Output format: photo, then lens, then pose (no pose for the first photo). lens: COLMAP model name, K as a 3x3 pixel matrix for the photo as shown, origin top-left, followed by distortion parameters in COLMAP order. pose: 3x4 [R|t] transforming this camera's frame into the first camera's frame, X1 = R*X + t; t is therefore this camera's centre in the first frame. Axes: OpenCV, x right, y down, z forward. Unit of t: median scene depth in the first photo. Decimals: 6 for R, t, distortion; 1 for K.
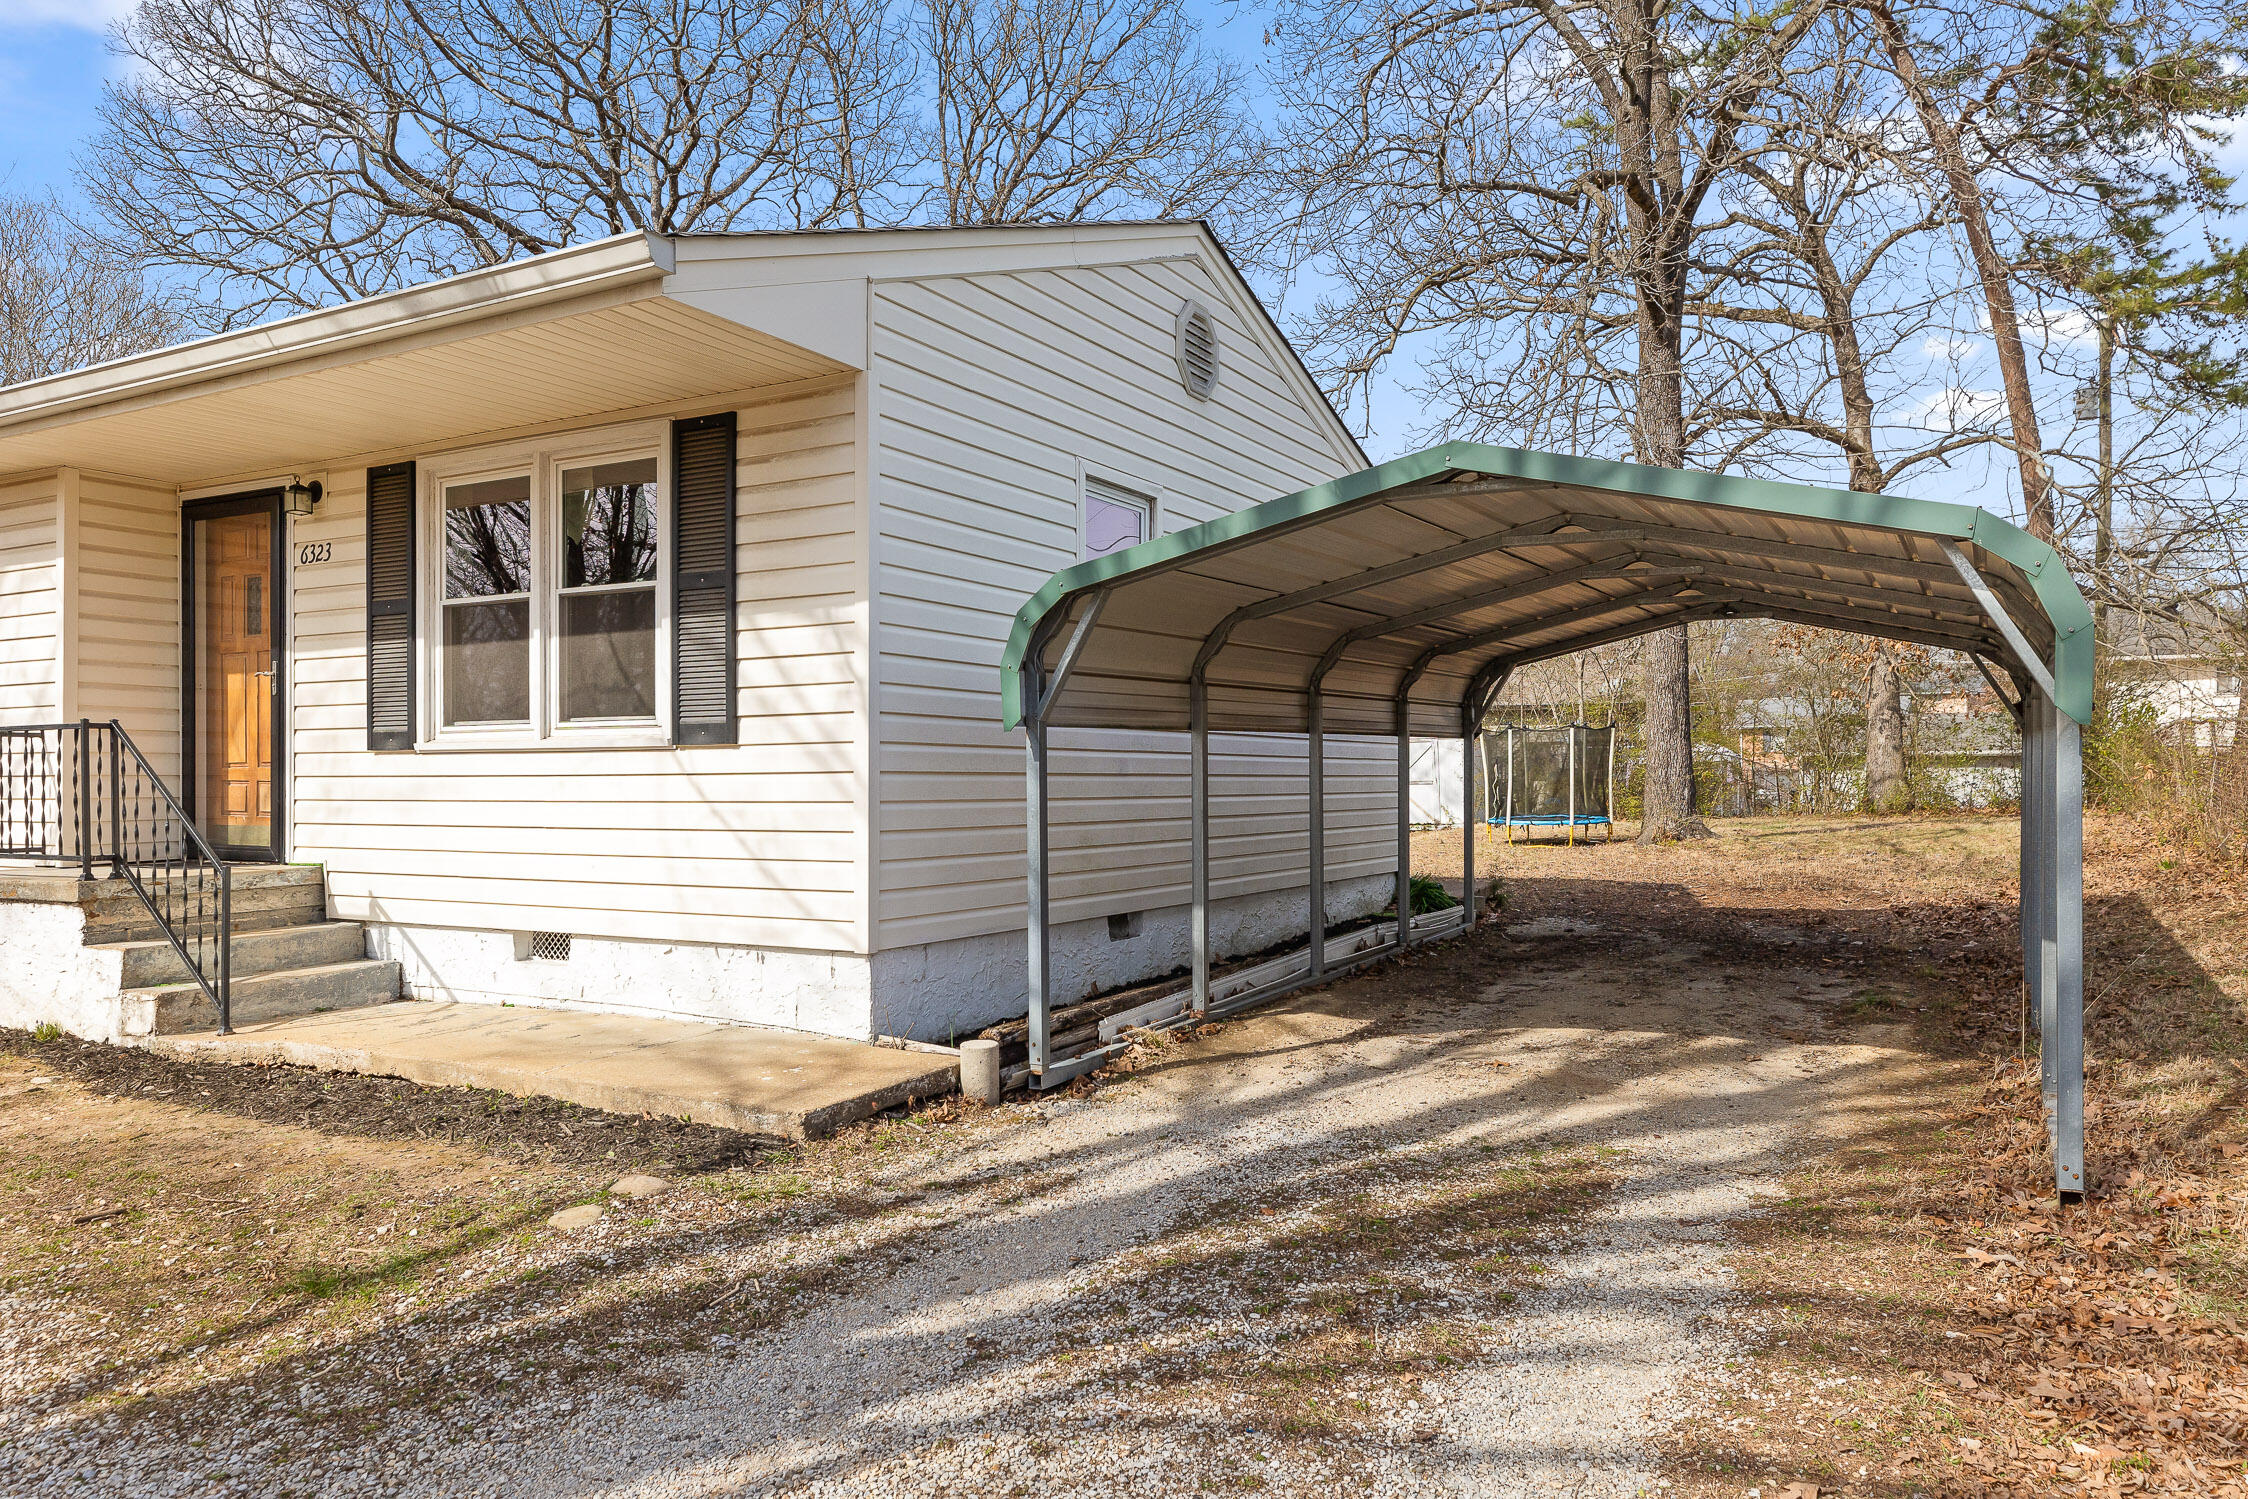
lens RADIAL K [[1528.3, 0, 1115.6], [0, 1528.3, 748.5], [0, 0, 1]] dist [0.010446, -0.000080]
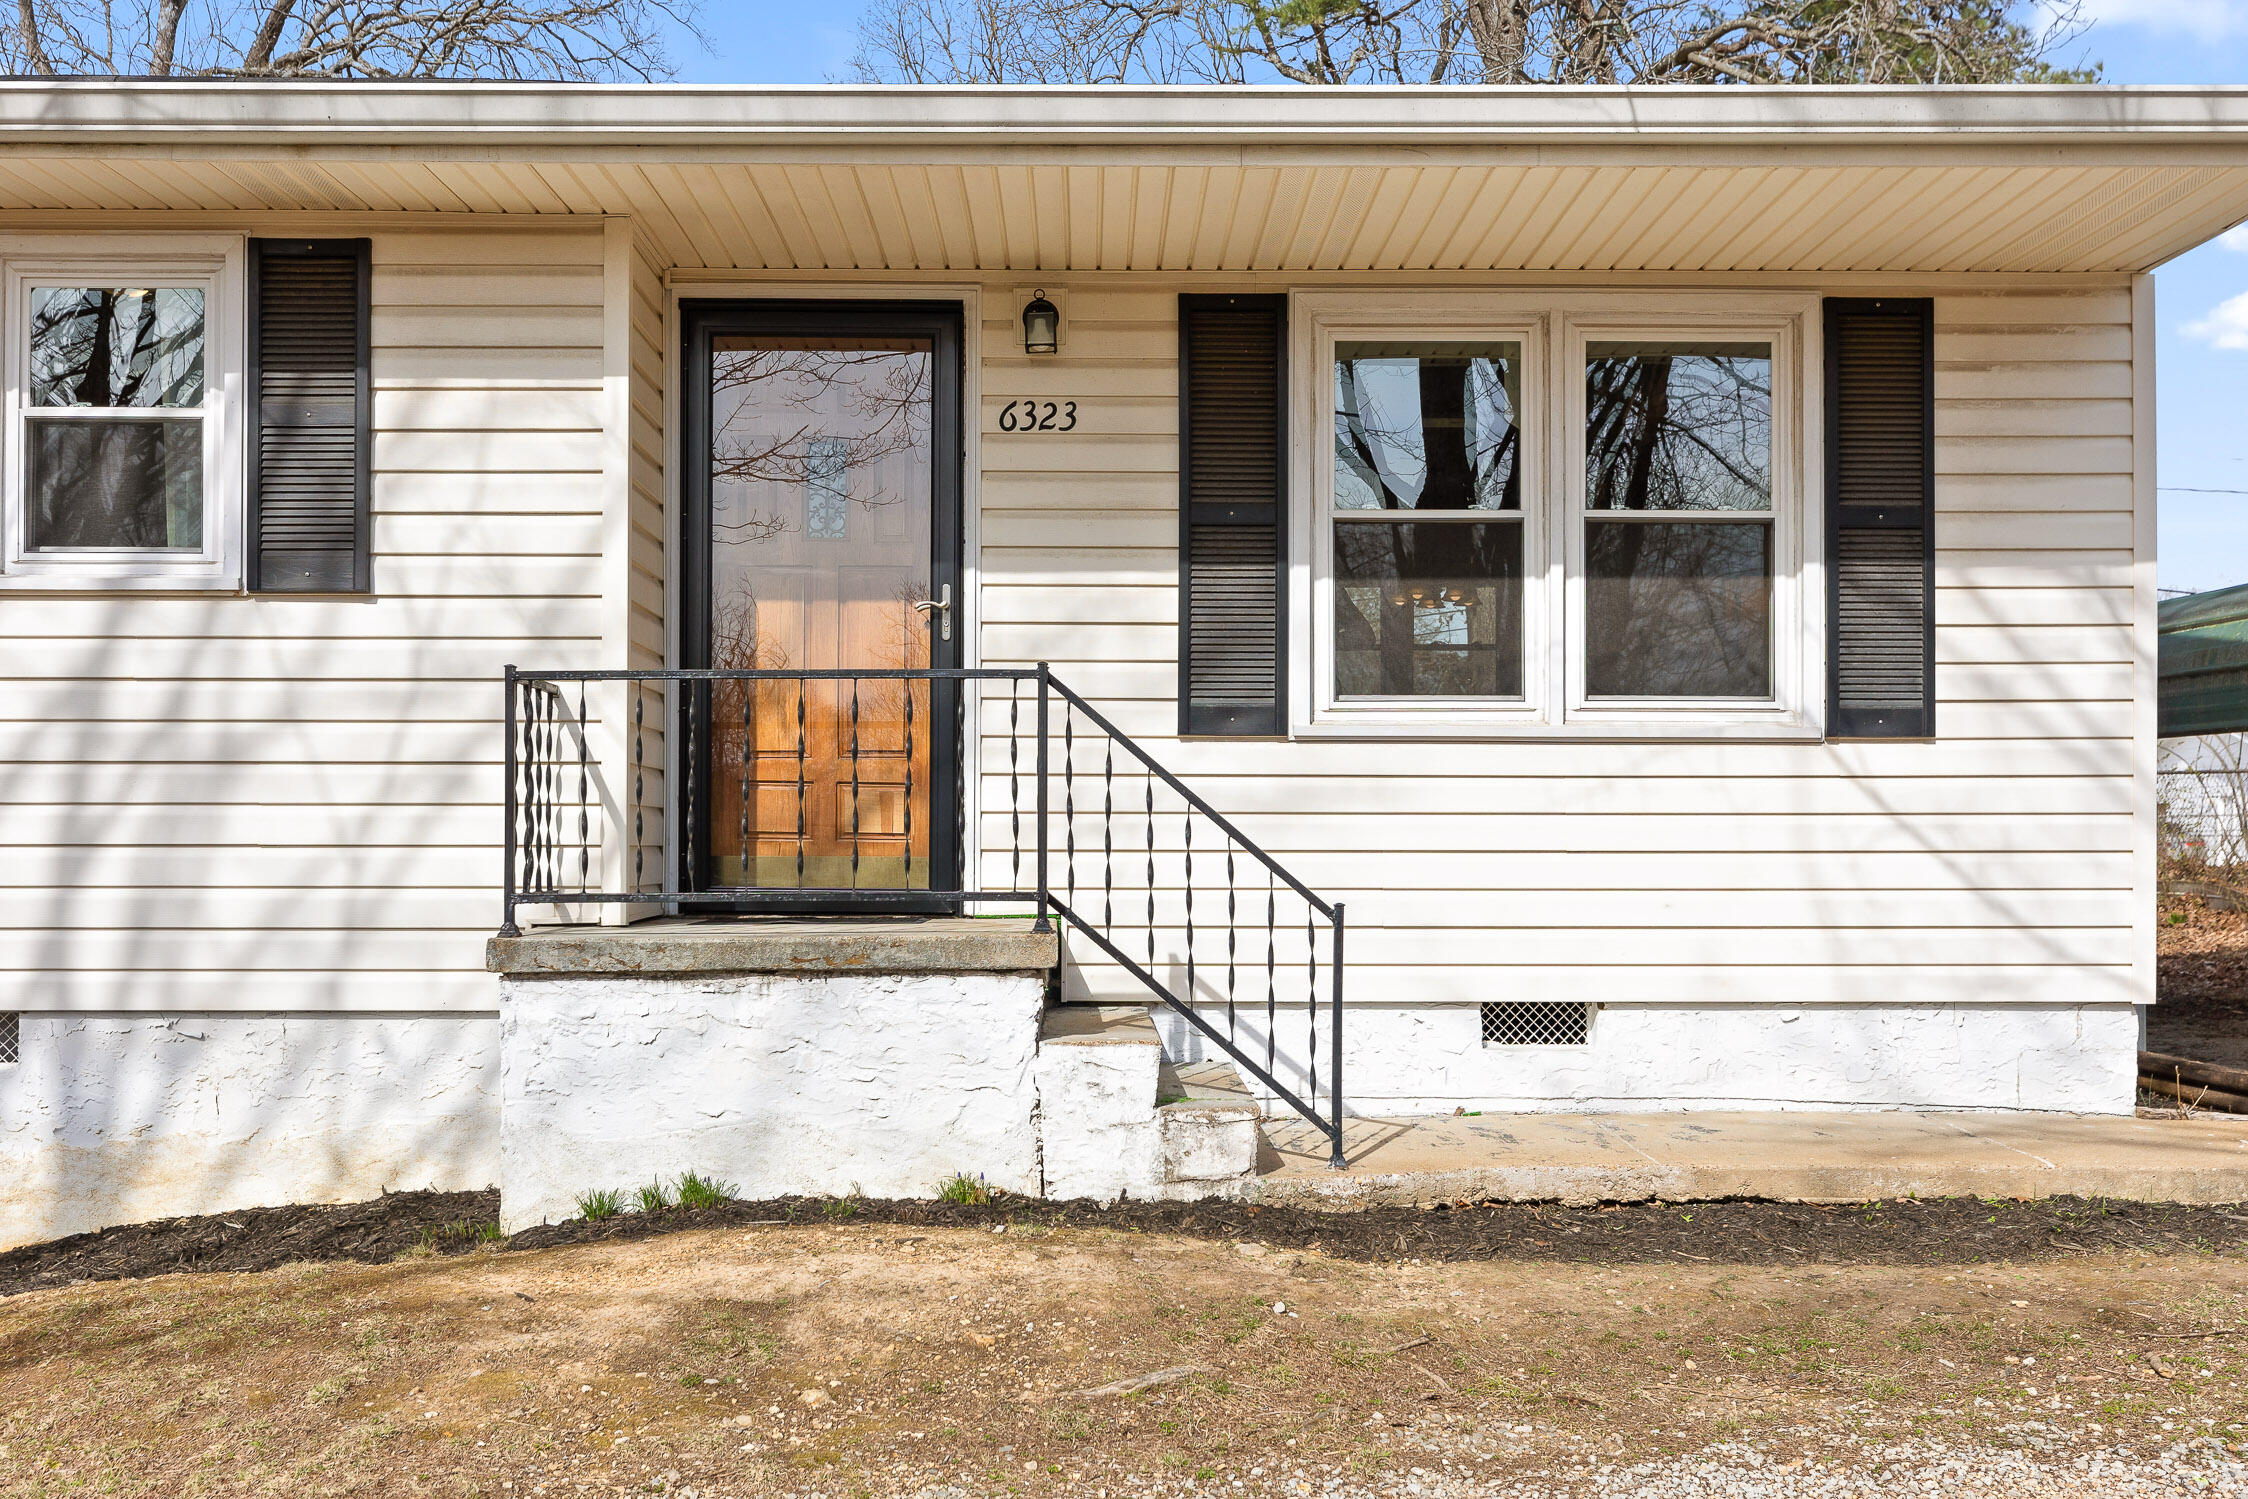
lens RADIAL K [[2338.1, 0, 1113.0], [0, 2338.1, 753.6], [0, 0, 1]] dist [-0.005737, 0.000000]
pose [[0.868669, 0.023508, 0.494835, -1.137311], [-0.014466, 0.999651, -0.022096, 0.035662], [-0.495182, 0.012036, 0.868706, 0.192954]]
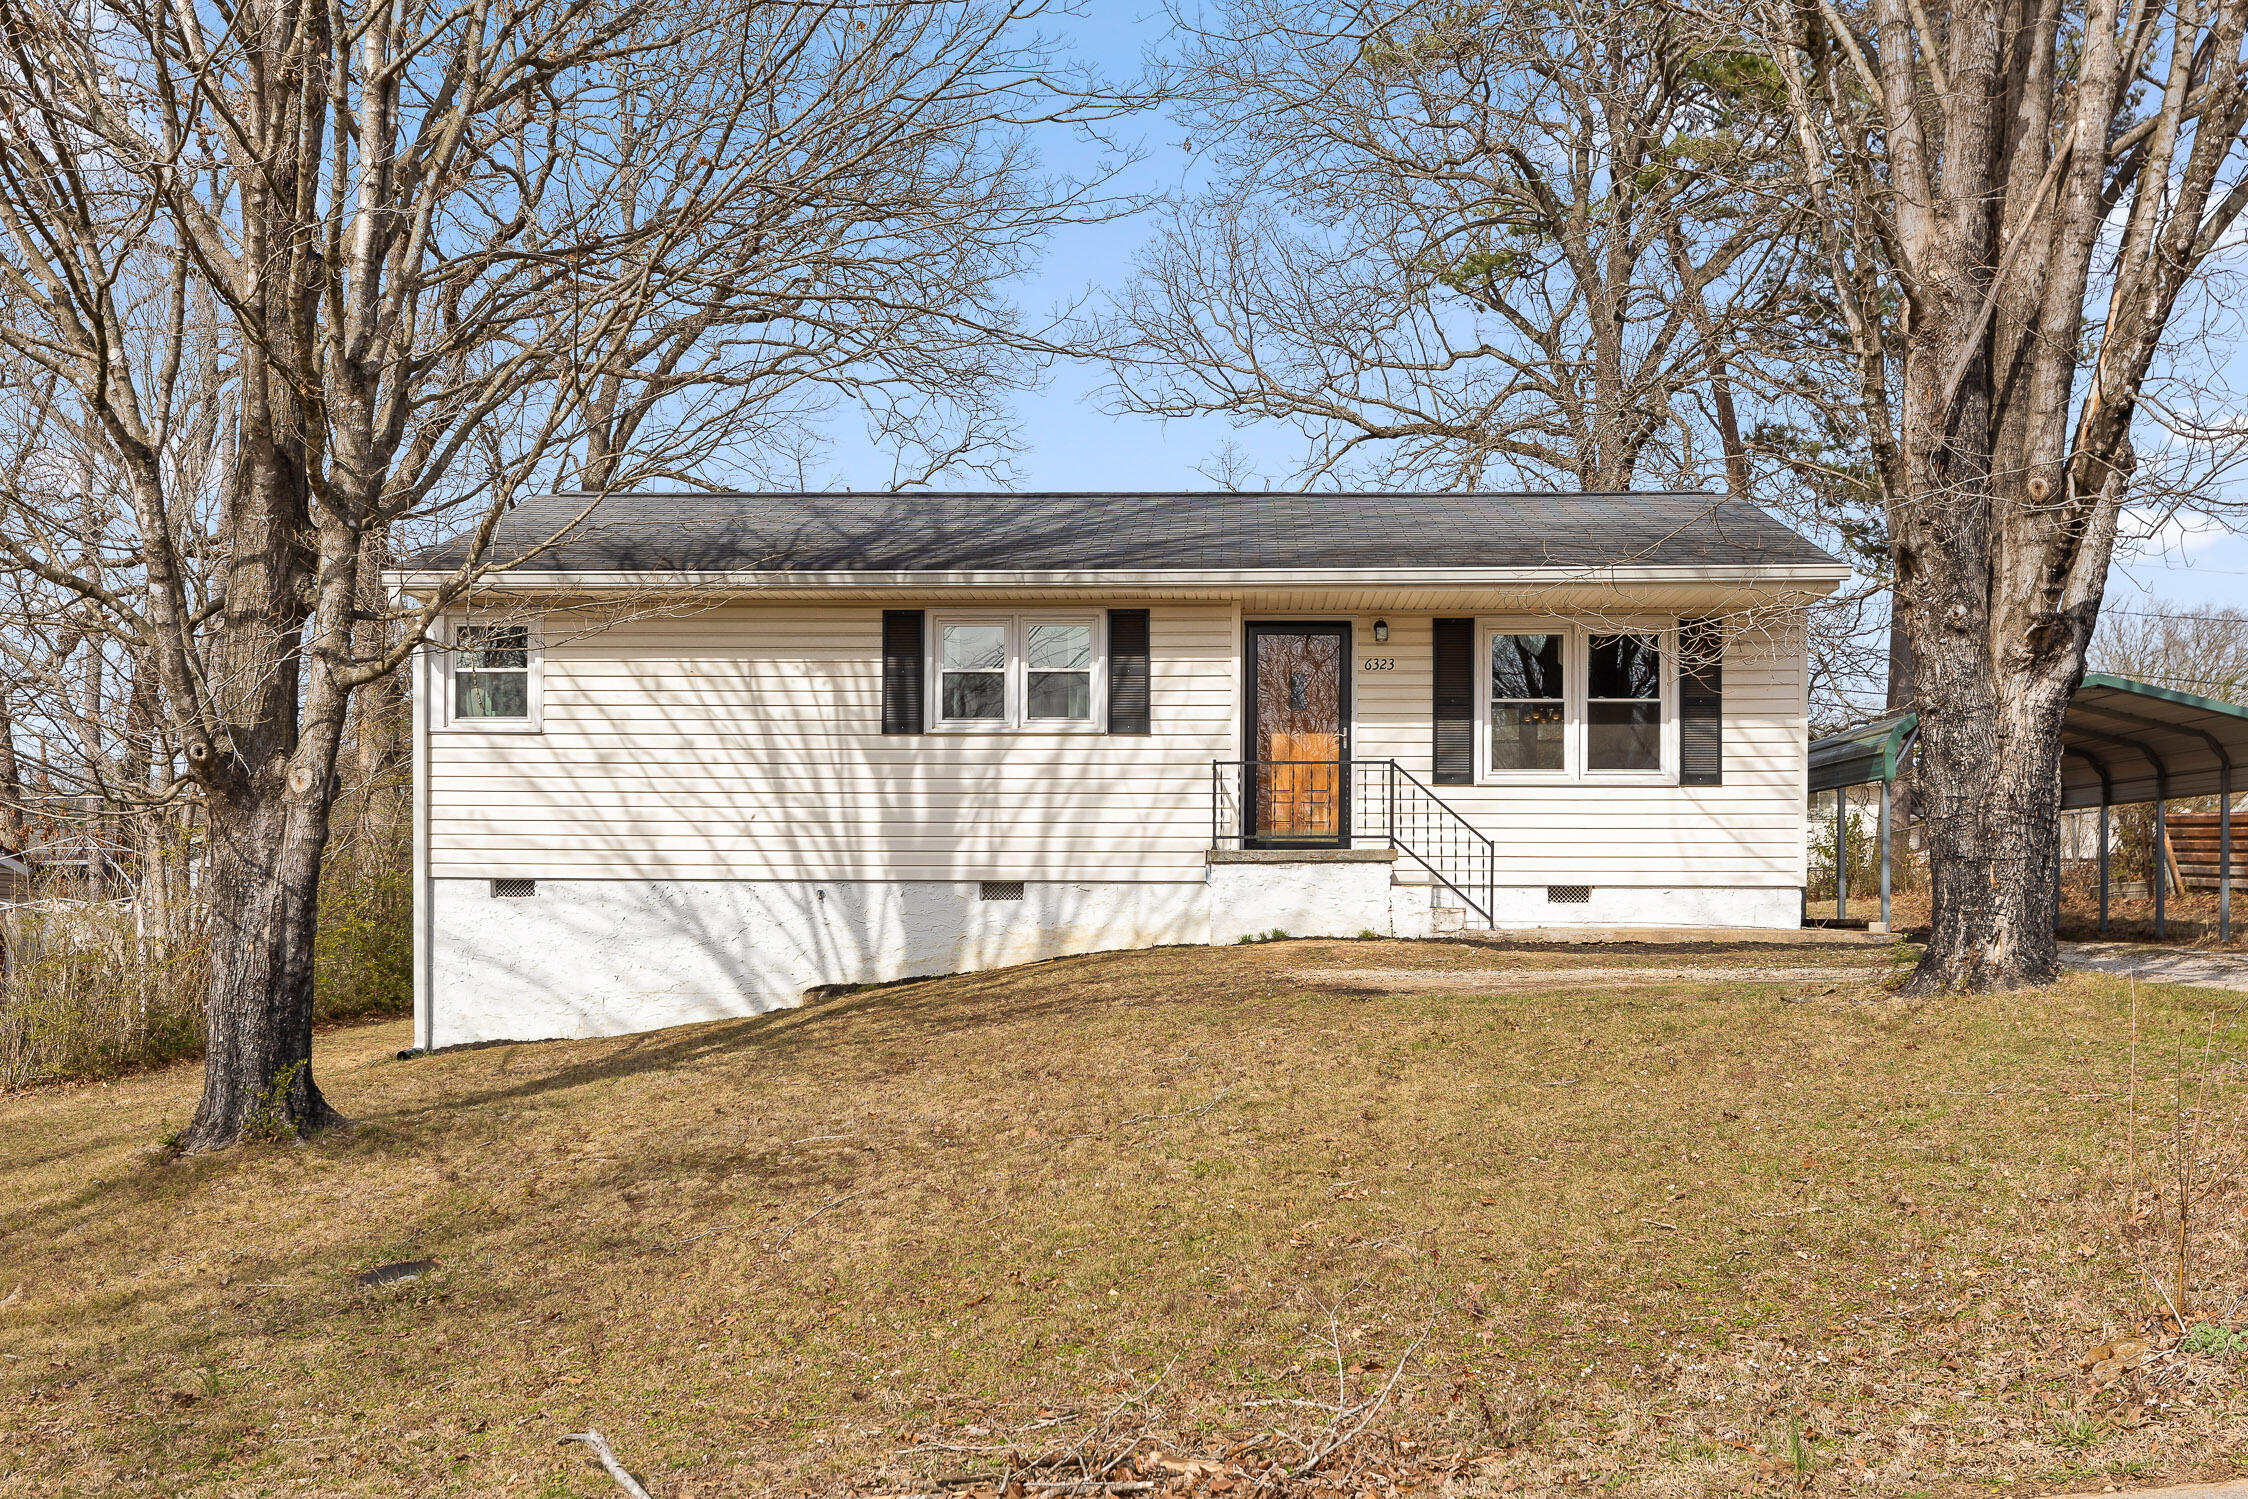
lens RADIAL K [[2338.1, 0, 1141.6], [0, 2338.1, 772.5], [0, 0, 1]] dist [-0.005737, 0.000000]
pose [[0.898158, 0.032142, 0.438495, -2.193798], [-0.016409, 0.999080, -0.039623, 0.110897], [-0.439366, 0.028392, 0.897860, -1.358404]]
